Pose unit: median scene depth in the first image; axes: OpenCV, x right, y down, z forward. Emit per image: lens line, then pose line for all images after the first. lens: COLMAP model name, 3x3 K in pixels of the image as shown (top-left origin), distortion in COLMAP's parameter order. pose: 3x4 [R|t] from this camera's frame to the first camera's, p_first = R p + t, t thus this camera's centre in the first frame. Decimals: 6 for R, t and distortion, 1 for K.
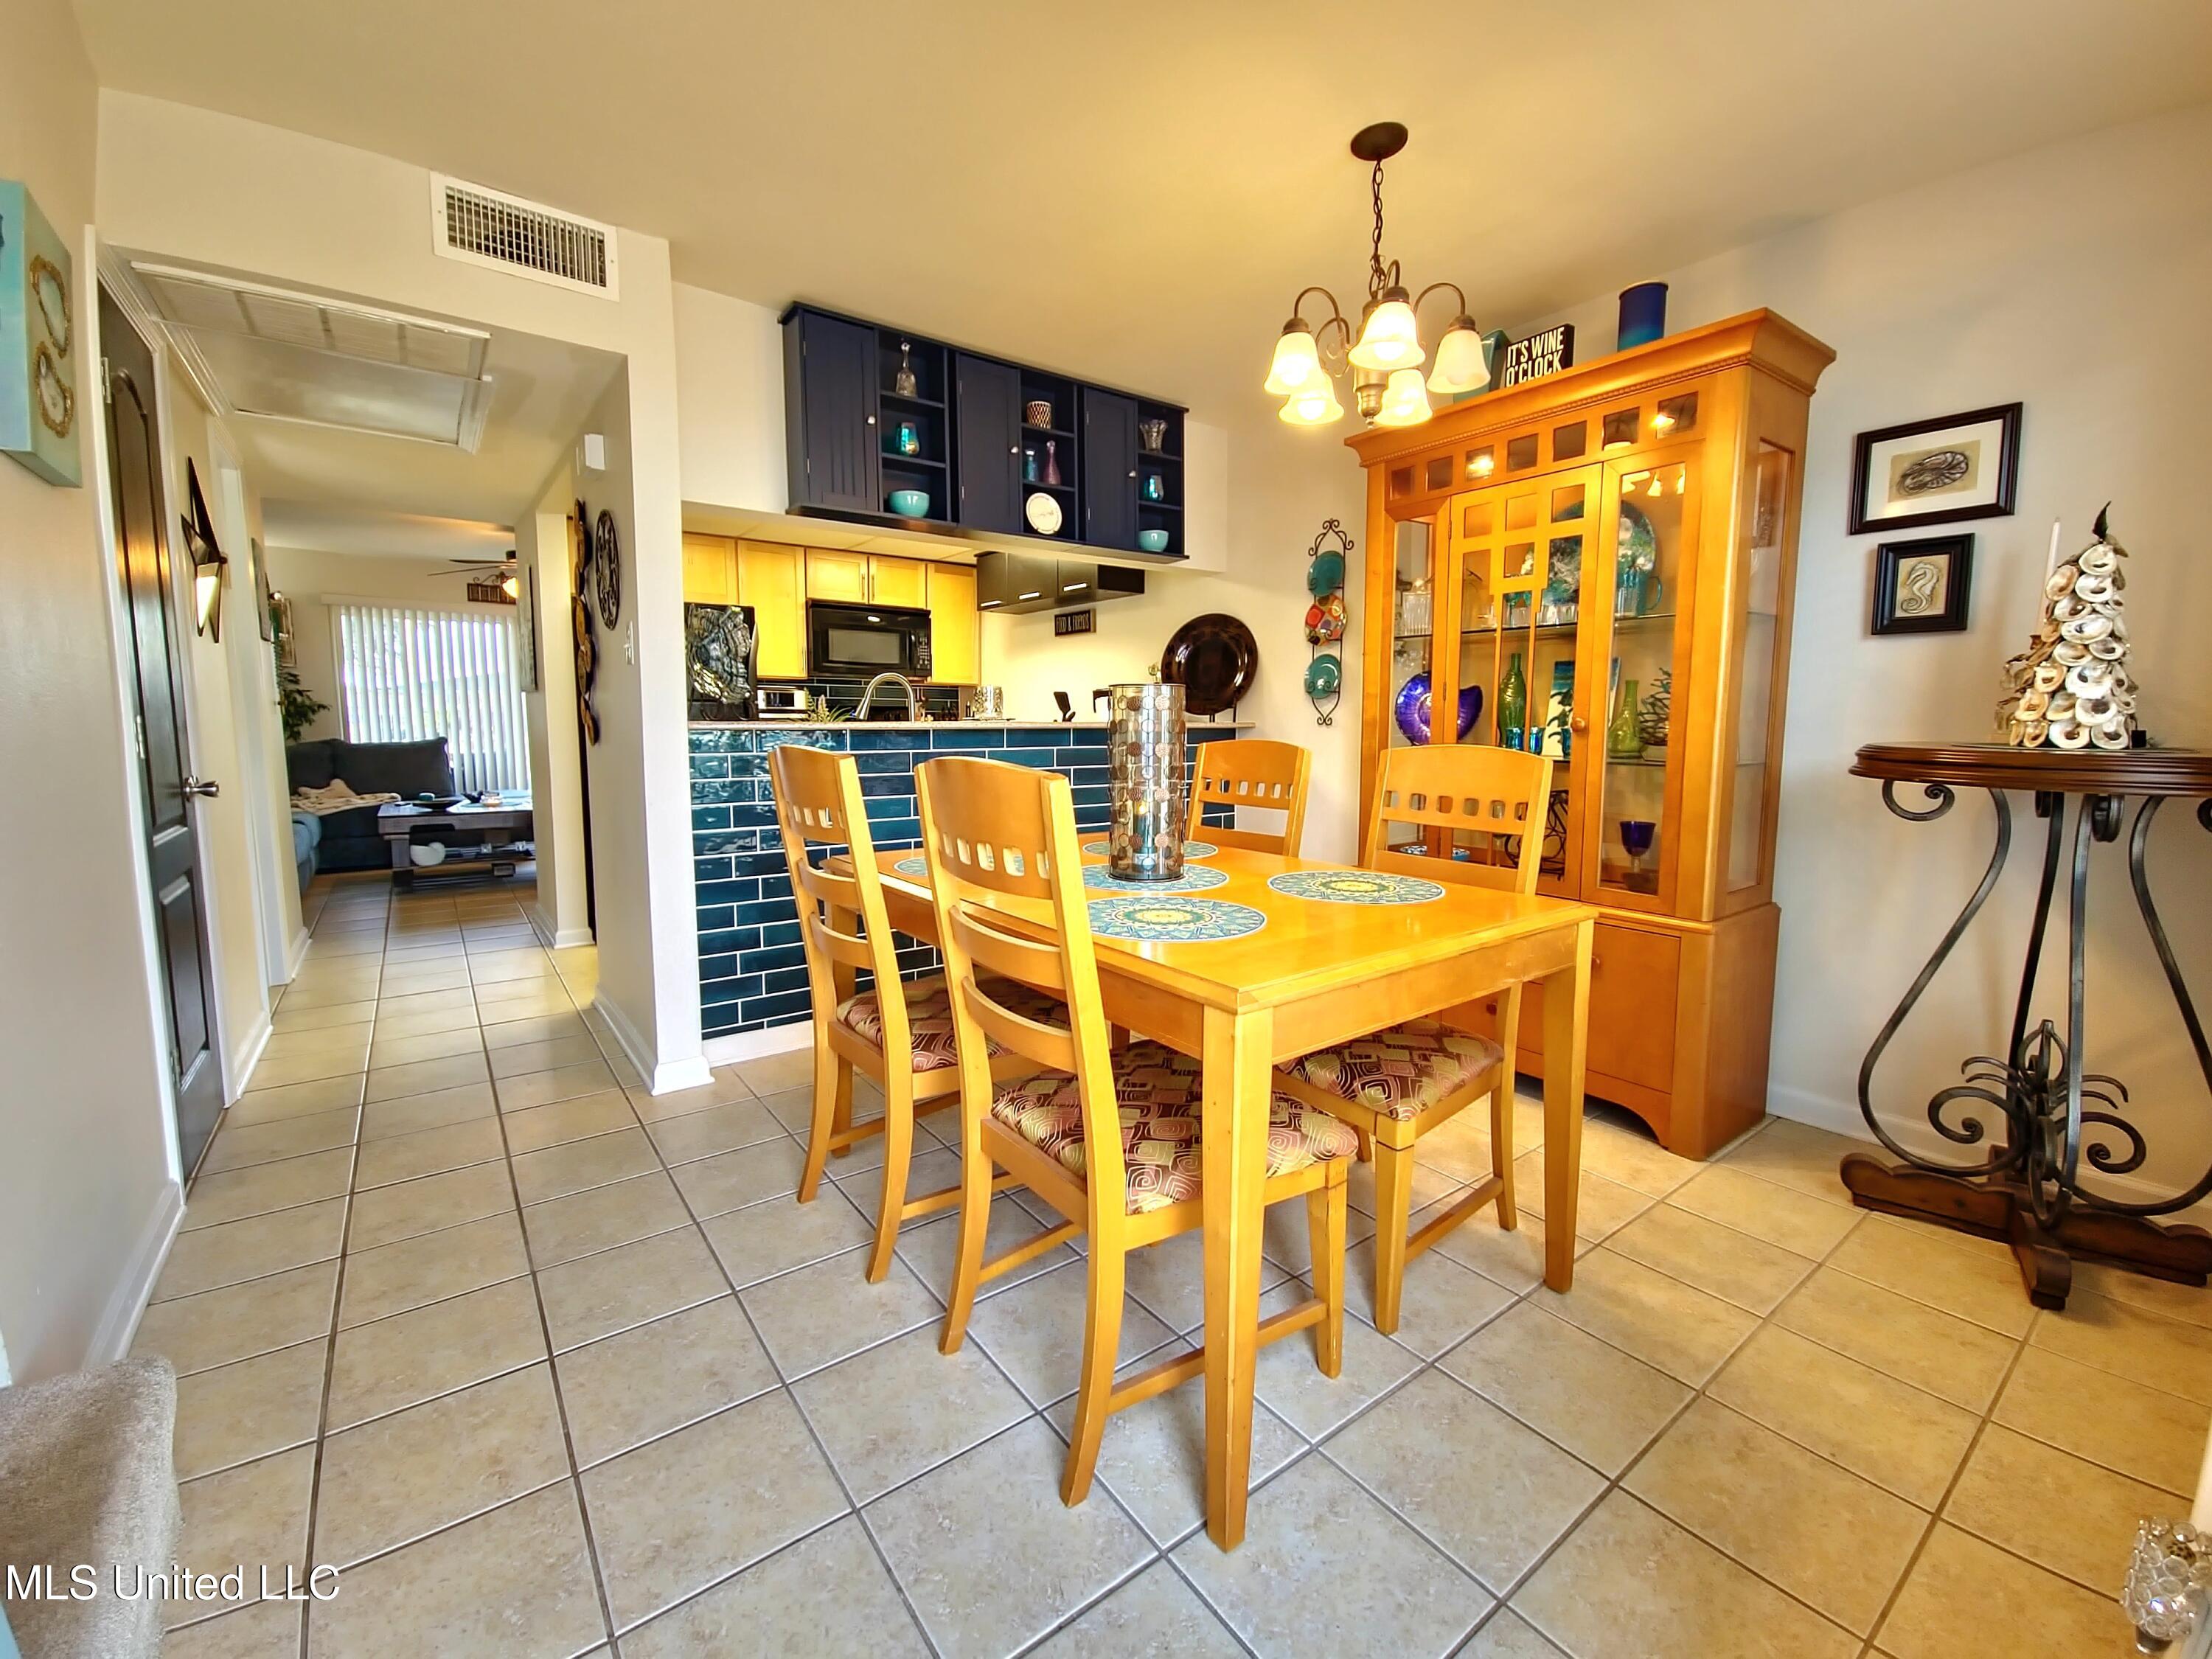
lens RADIAL K [[915.5, 0, 1103.9], [0, 915.5, 819.6], [0, 0, 1]] dist [0.003971, -0.003381]
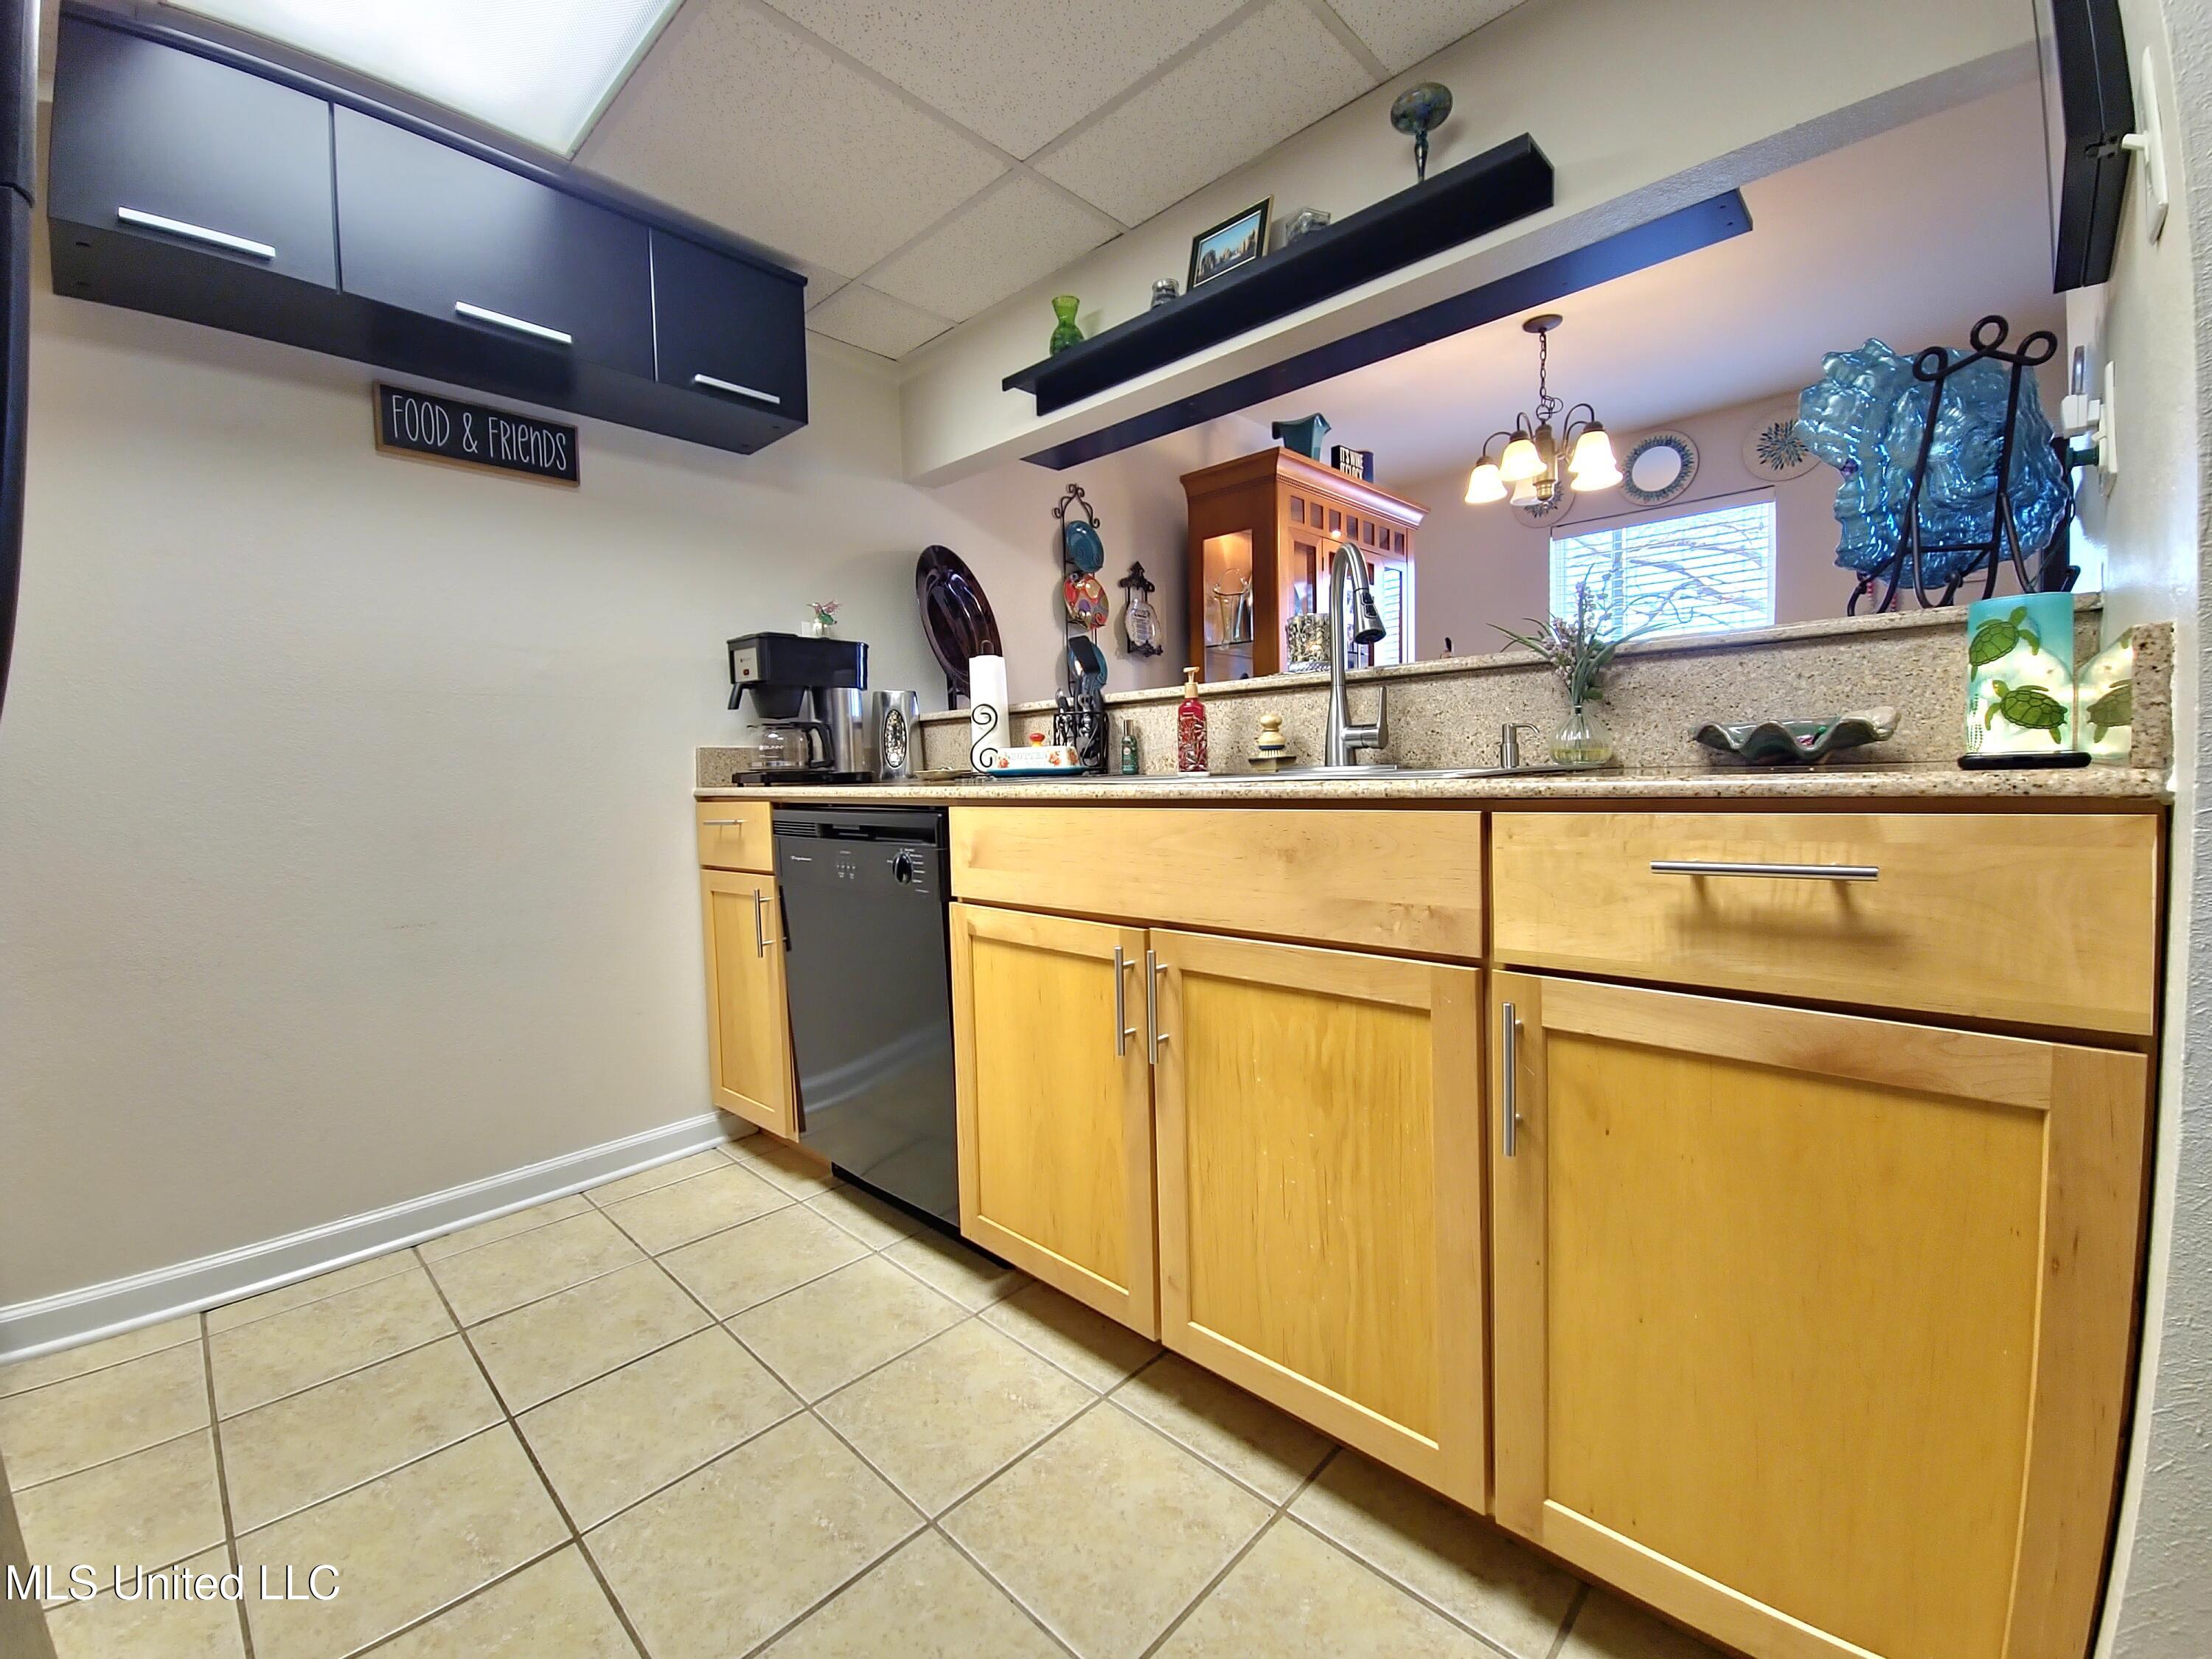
lens RADIAL K [[915.5, 0, 1110.8], [0, 915.5, 816.8], [0, 0, 1]] dist [0.003971, -0.003381]
pose [[-0.164110, -0.048933, 0.985228, -0.727163], [0.129172, 0.989103, 0.070641, -0.088453], [-0.977948, 0.138857, -0.156001, 1.341432]]
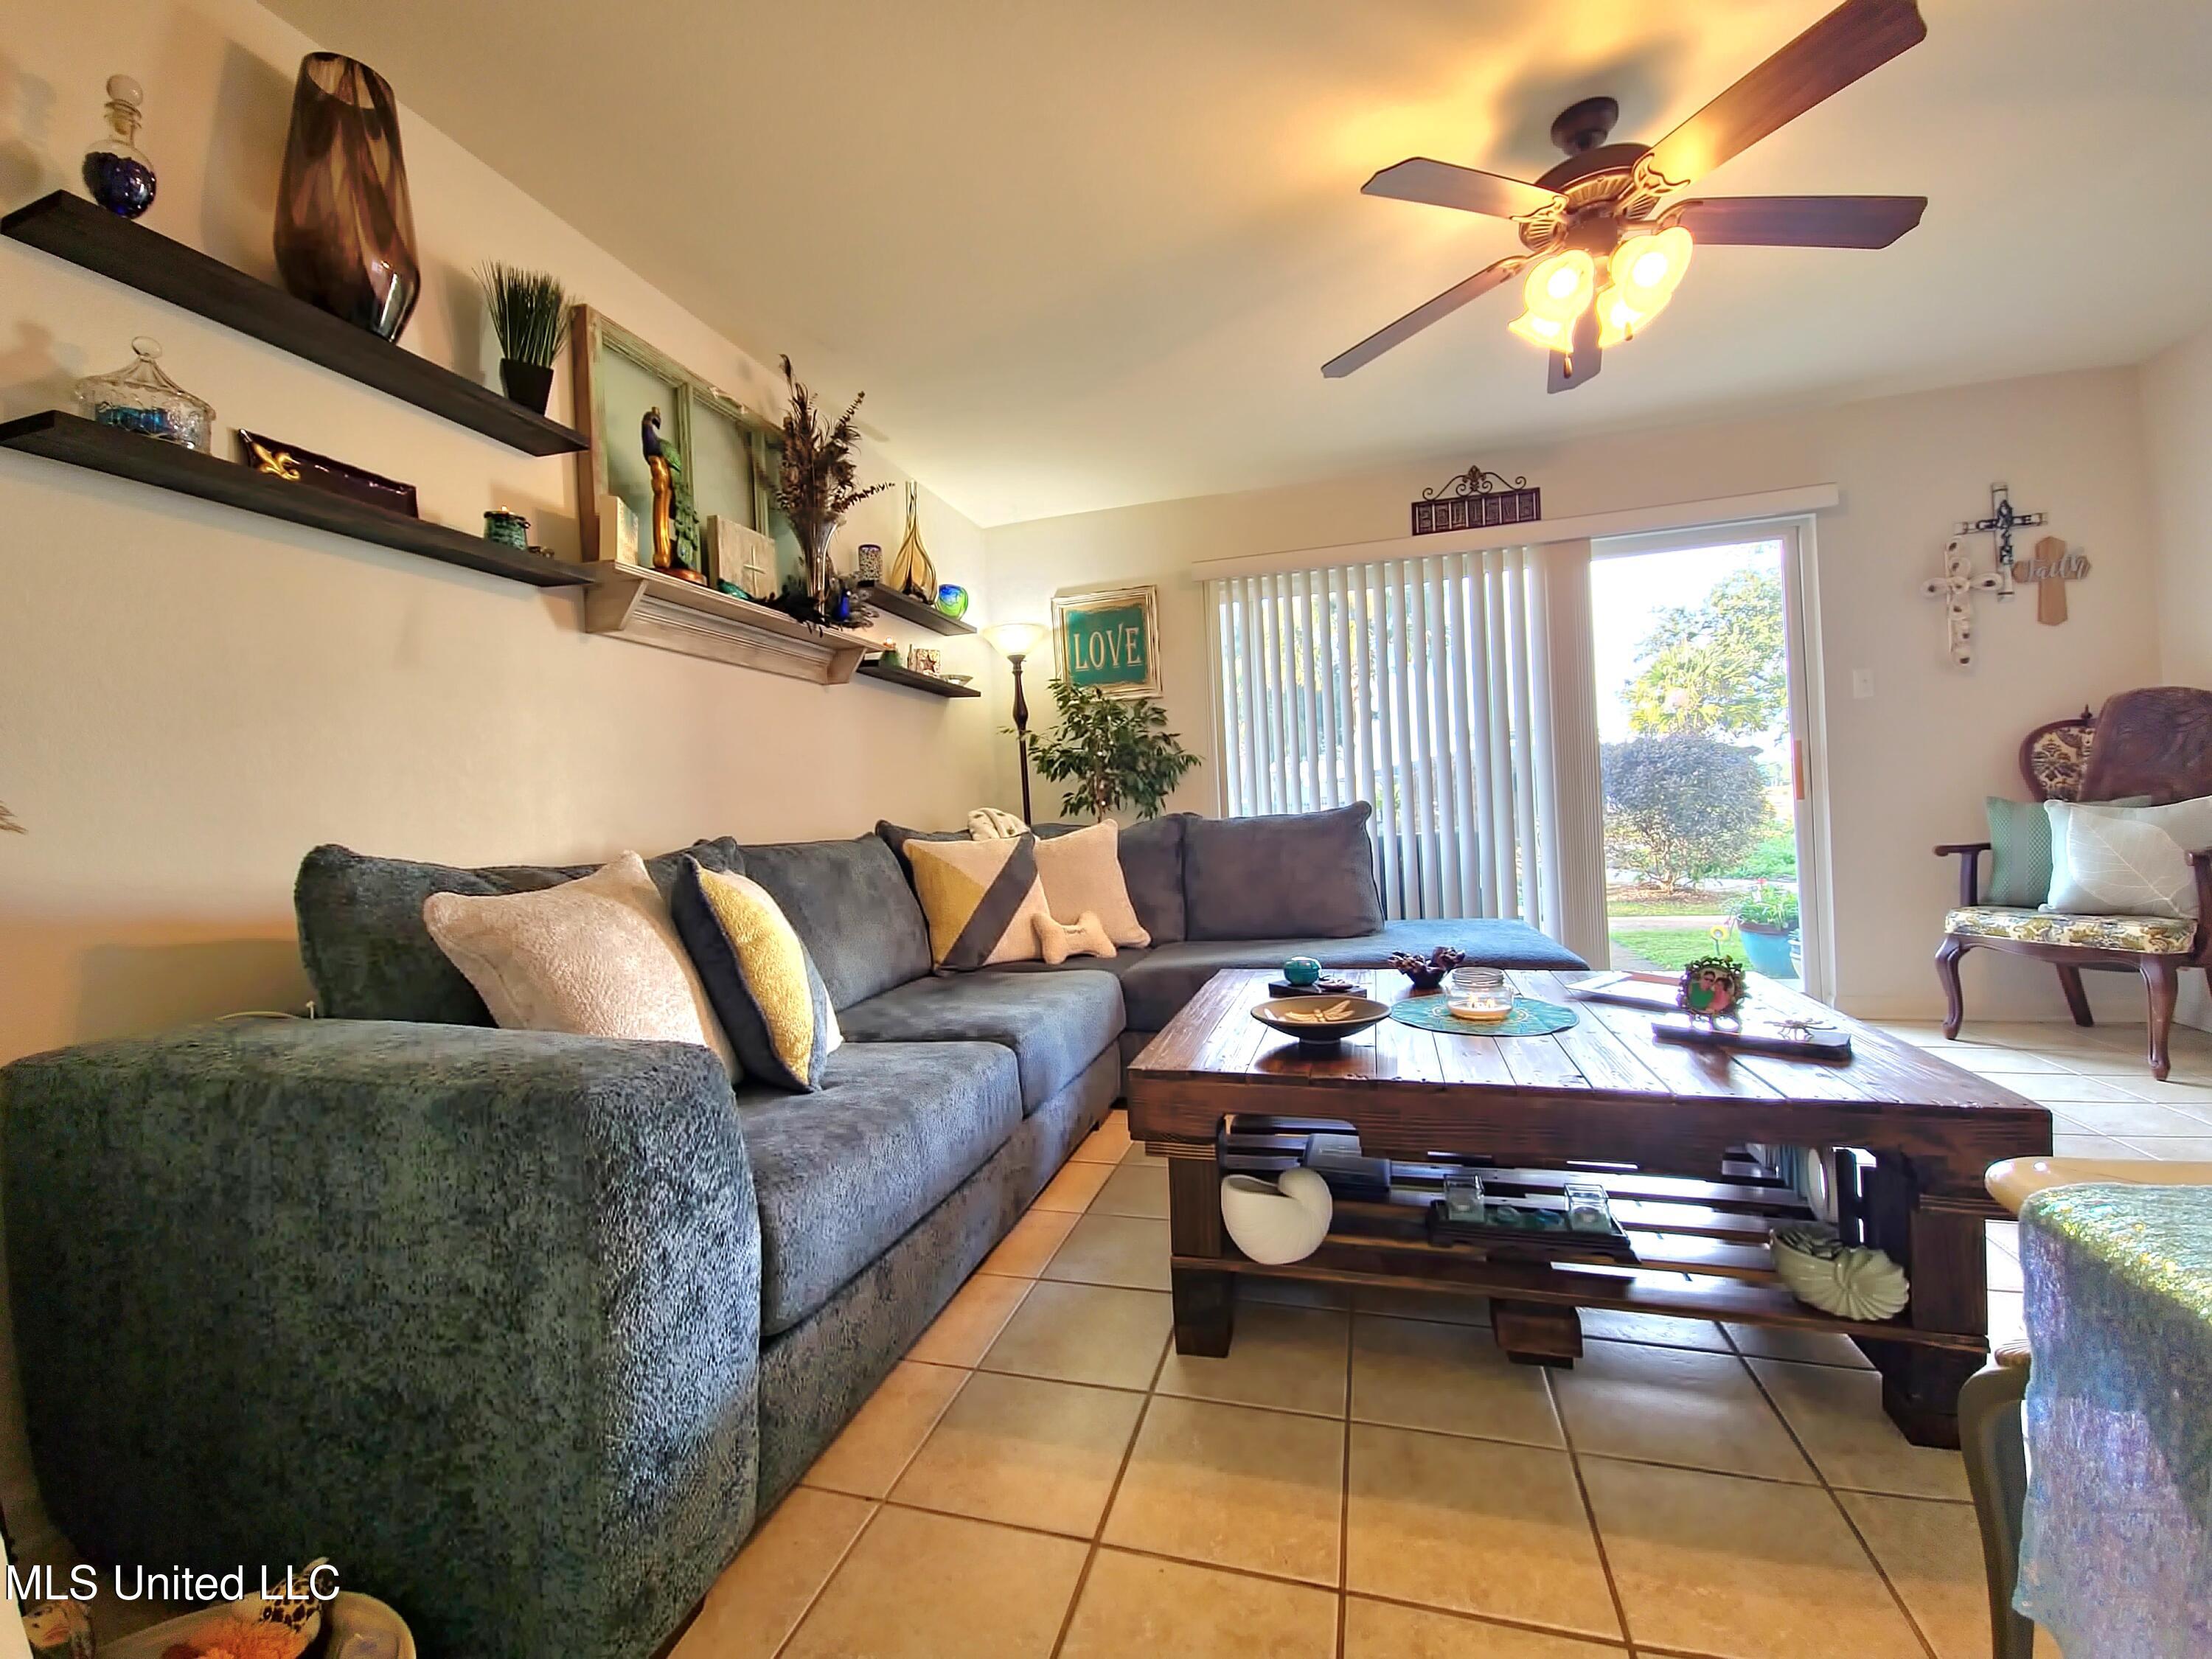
lens RADIAL K [[915.5, 0, 1092.2], [0, 915.5, 802.8], [0, 0, 1]] dist [0.003971, -0.003381]
pose [[0.591486, -0.042620, -0.805188, -0.995018], [-0.039917, 0.995830, -0.082034, -0.105582], [0.805327, 0.080663, 0.587318, 1.432719]]
